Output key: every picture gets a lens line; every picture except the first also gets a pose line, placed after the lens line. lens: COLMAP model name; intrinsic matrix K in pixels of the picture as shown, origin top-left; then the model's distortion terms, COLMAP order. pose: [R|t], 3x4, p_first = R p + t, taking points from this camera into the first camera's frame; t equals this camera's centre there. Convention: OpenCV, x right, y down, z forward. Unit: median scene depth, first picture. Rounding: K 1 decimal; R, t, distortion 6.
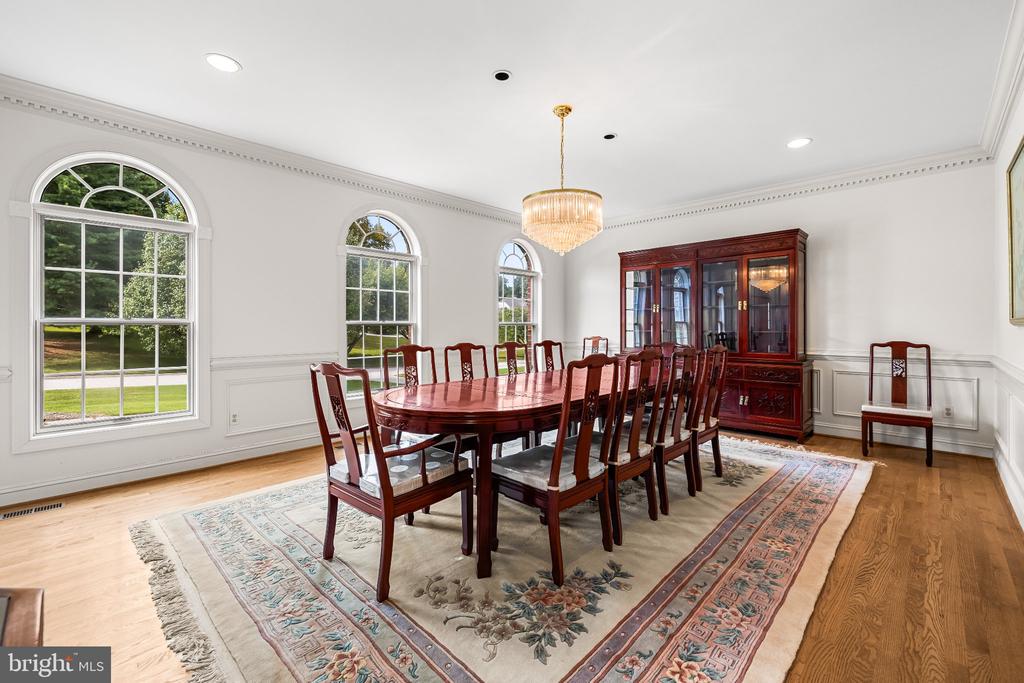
lens RADIAL K [[437.8, 0, 511.8], [0, 437.8, 329.6], [0, 0, 1]] dist [0.002313, 0.000133]
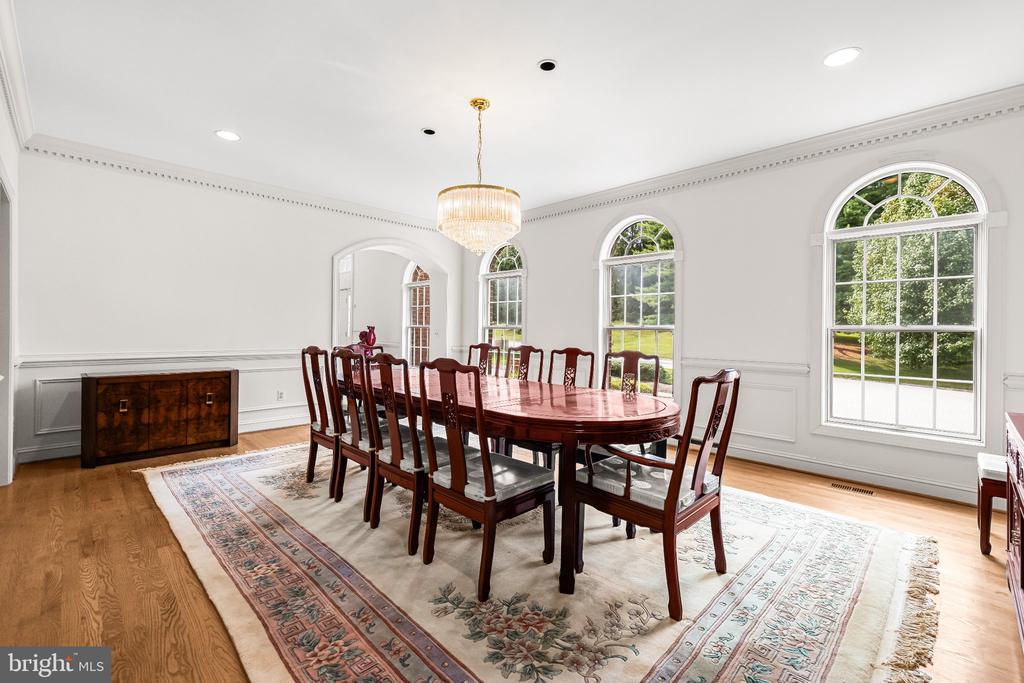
lens RADIAL K [[437.8, 0, 511.8], [0, 437.8, 329.6], [0, 0, 1]] dist [0.002313, 0.000133]
pose [[-0.014490, -0.000426, -0.999895, 0.855305], [-0.016449, 0.999865, -0.000187, -0.007137], [0.999760, 0.016445, -0.014495, 0.861597]]
